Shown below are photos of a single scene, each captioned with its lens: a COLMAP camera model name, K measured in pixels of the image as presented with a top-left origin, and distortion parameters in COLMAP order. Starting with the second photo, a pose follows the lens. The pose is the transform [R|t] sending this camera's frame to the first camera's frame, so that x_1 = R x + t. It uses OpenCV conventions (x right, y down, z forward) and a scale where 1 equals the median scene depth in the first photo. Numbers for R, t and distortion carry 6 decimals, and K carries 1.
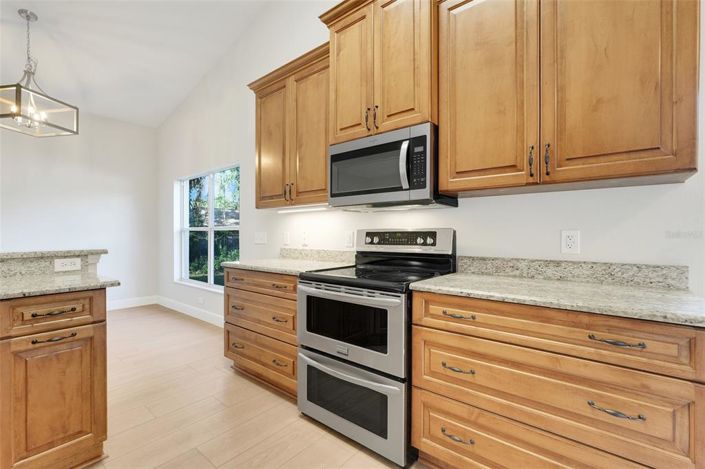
lens RADIAL K [[333.6, 0, 352.5], [0, 333.6, 234.5], [0, 0, 1]] dist [-0.003347, 0.000159]
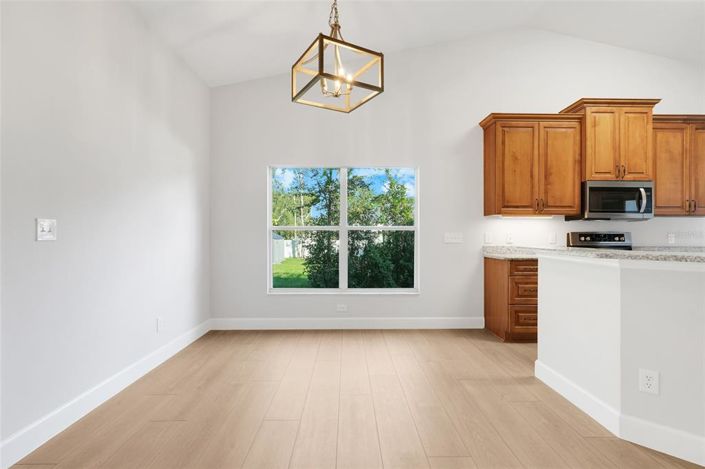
lens RADIAL K [[333.6, 0, 352.5], [0, 333.6, 234.5], [0, 0, 1]] dist [-0.003347, 0.000159]
pose [[0.736819, 0.005287, 0.676070, -2.182148], [-0.003457, 0.999986, -0.004052, 0.007706], [-0.676082, 0.000649, 0.736827, 0.631917]]
